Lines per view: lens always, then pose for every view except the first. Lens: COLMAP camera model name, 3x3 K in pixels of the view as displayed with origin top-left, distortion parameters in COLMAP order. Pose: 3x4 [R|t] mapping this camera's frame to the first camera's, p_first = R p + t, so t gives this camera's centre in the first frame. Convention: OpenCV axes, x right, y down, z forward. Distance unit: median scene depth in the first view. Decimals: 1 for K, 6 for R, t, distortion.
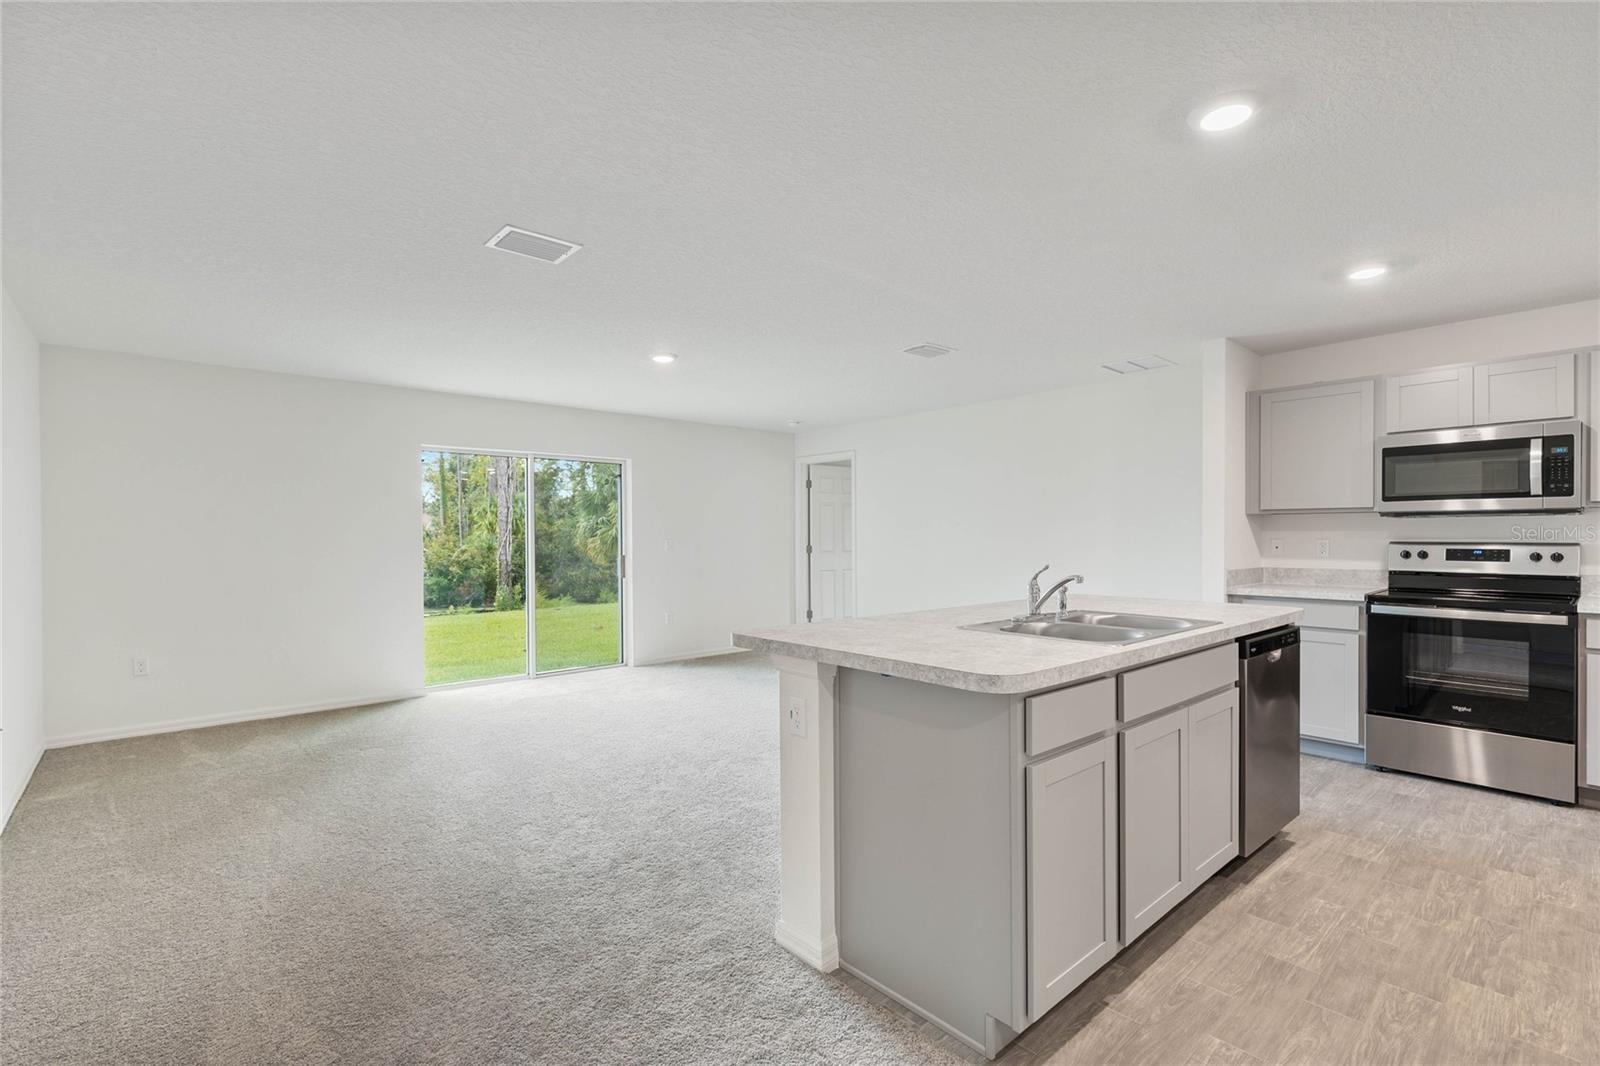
lens RADIAL K [[724.0, 0, 806.9], [0, 724.0, 538.0], [0, 0, 1]] dist [0.003976, -0.001355]
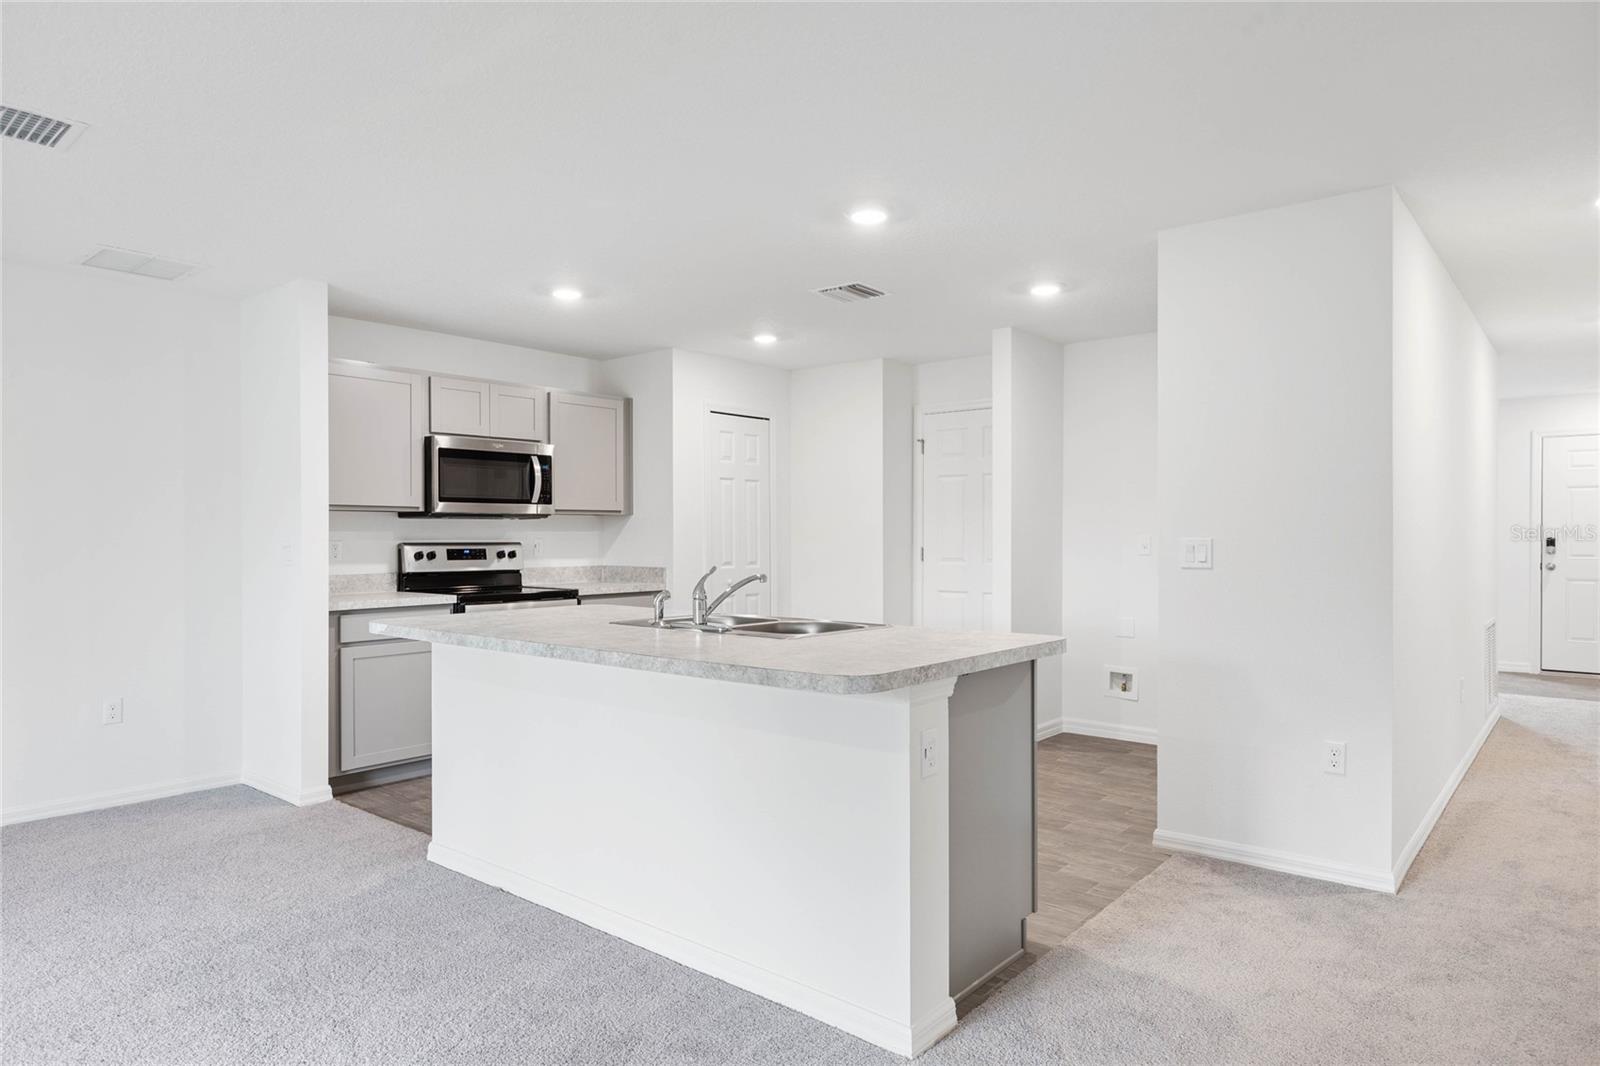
lens RADIAL K [[971.5, 0, 815.0], [0, 971.5, 533.4], [0, 0, 1]] dist [0.005718, -0.000536]
pose [[-0.150686, 0.003777, 0.988574, -0.608332], [0.006365, 0.999976, -0.002851, -0.000289], [-0.988561, 0.005863, -0.150706, 0.723831]]
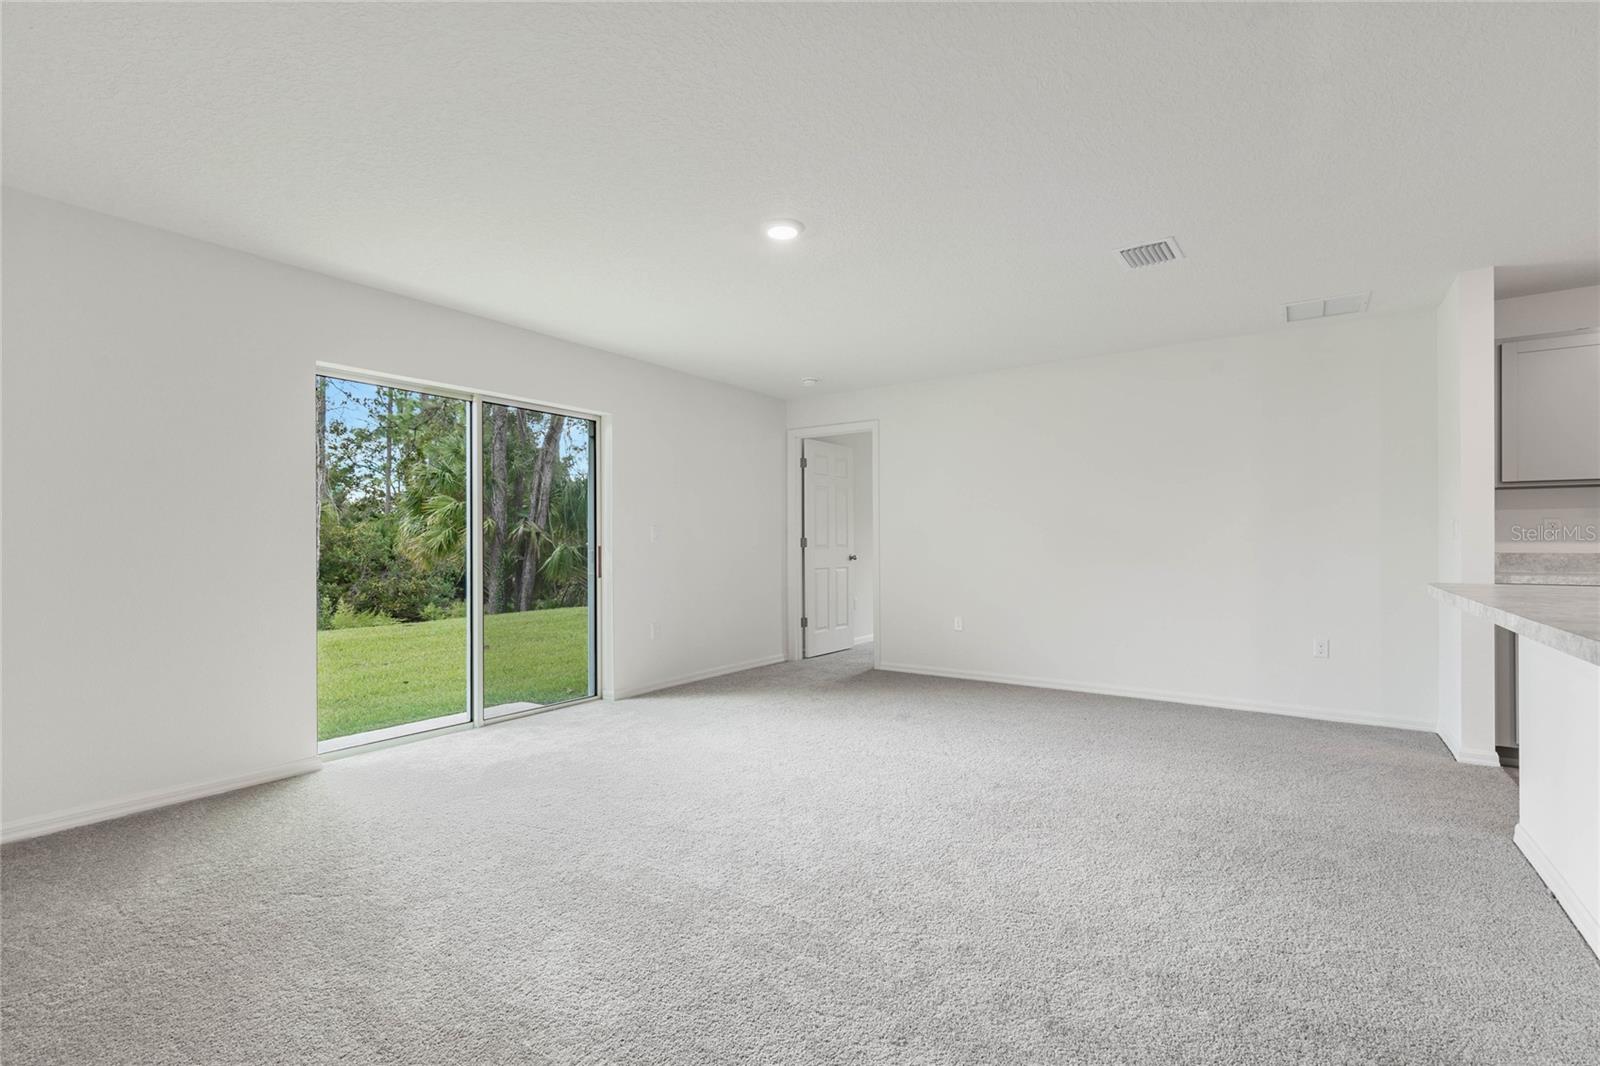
lens RADIAL K [[724.0, 0, 804.3], [0, 724.0, 527.7], [0, 0, 1]] dist [0.003976, -0.001355]
pose [[0.971975, 0.009809, 0.234881, -0.404343], [-0.003363, 0.999607, -0.027831, 0.046252], [-0.235061, 0.026261, 0.971626, 0.447571]]
